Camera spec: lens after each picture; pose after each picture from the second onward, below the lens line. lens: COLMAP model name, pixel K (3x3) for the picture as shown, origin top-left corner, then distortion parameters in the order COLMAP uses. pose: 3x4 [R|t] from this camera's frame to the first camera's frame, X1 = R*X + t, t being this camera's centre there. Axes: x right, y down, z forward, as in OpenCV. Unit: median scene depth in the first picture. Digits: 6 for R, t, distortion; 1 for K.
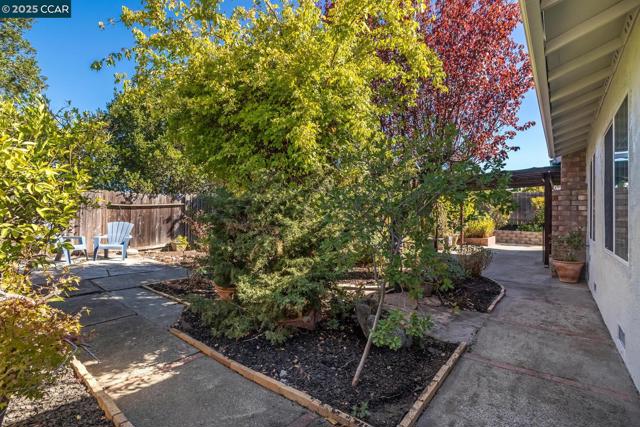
lens RADIAL K [[302.3, 0, 320.5], [0, 302.3, 214.7], [0, 0, 1]] dist [-0.001728, -0.000196]
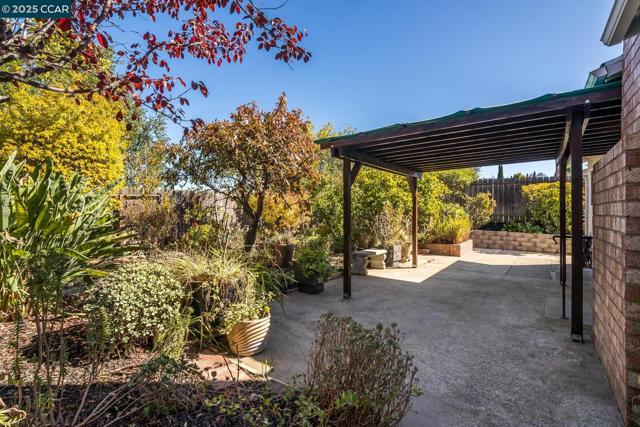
lens RADIAL K [[293.1, 0, 321.3], [0, 293.1, 212.2], [0, 0, 1]] dist [-0.016219, 0.000959]
pose [[0.999624, -0.004735, 0.026999, 0.209525], [0.004386, 0.999906, 0.012970, -0.002669], [-0.027058, -0.012847, 0.999551, 0.333469]]
